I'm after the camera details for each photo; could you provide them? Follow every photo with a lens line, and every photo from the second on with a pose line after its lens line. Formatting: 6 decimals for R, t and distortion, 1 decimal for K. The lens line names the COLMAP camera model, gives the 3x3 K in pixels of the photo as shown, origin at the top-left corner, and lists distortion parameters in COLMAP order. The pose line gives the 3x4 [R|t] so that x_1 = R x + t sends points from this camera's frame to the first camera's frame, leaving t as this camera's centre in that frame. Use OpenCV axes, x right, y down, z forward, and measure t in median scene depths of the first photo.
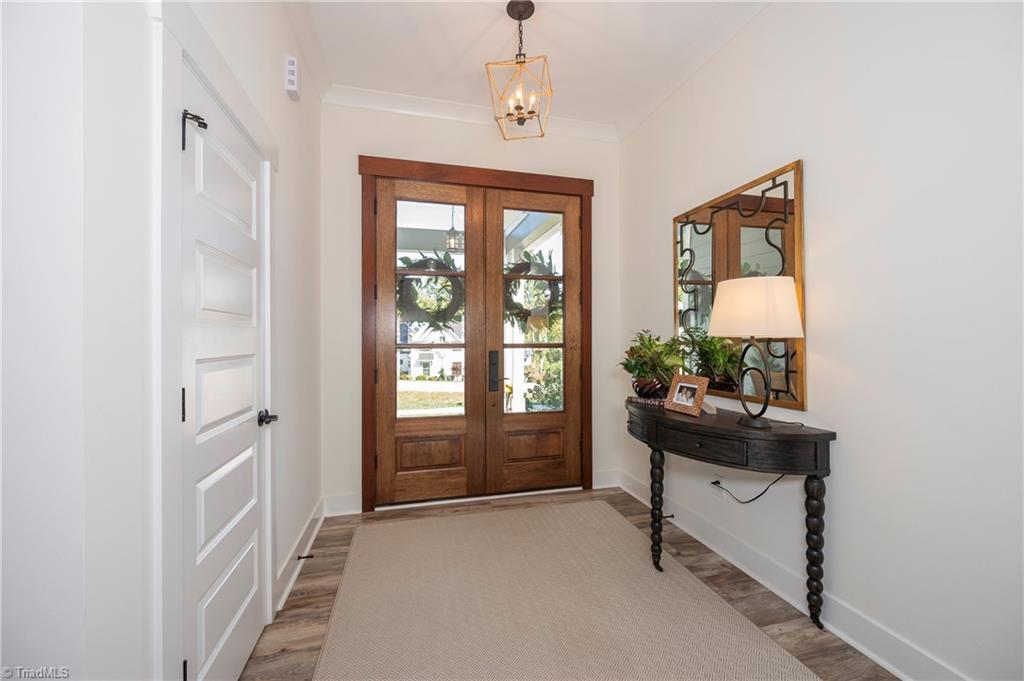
lens RADIAL K [[405.0, 0, 514.0], [0, 405.0, 345.3], [0, 0, 1]] dist [-0.000698, -0.000548]
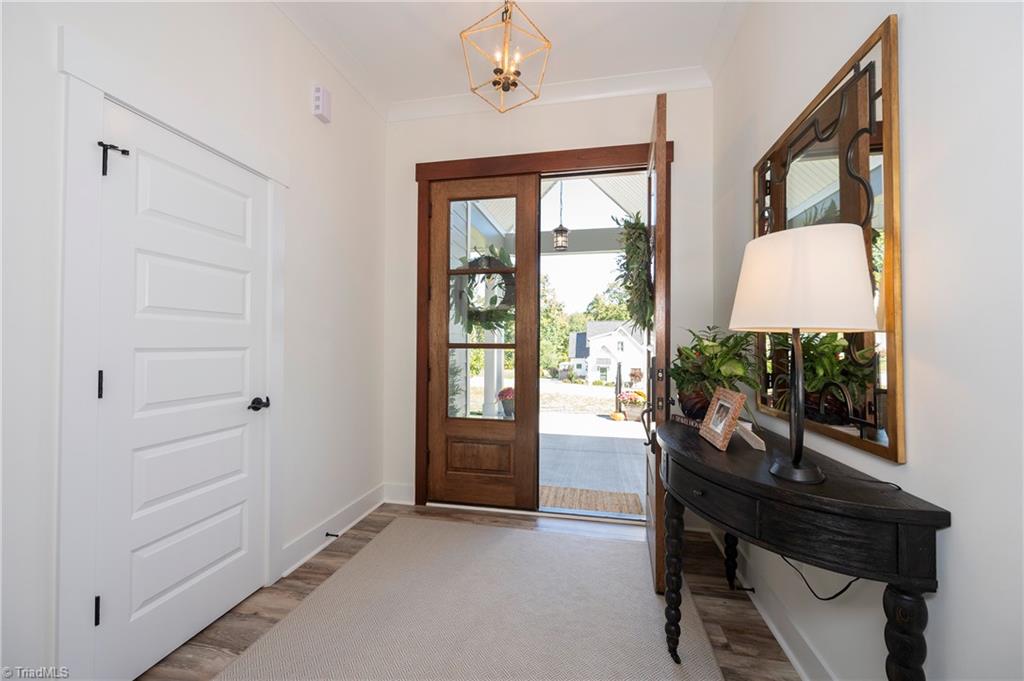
lens RADIAL K [[405.0, 0, 515.0], [0, 405.0, 346.0], [0, 0, 1]] dist [-0.000698, -0.000548]
pose [[0.897839, 0.010634, -0.440196, 0.314841], [-0.015611, 0.999849, -0.007686, 0.008523], [0.440047, 0.013772, 0.897869, 0.173007]]
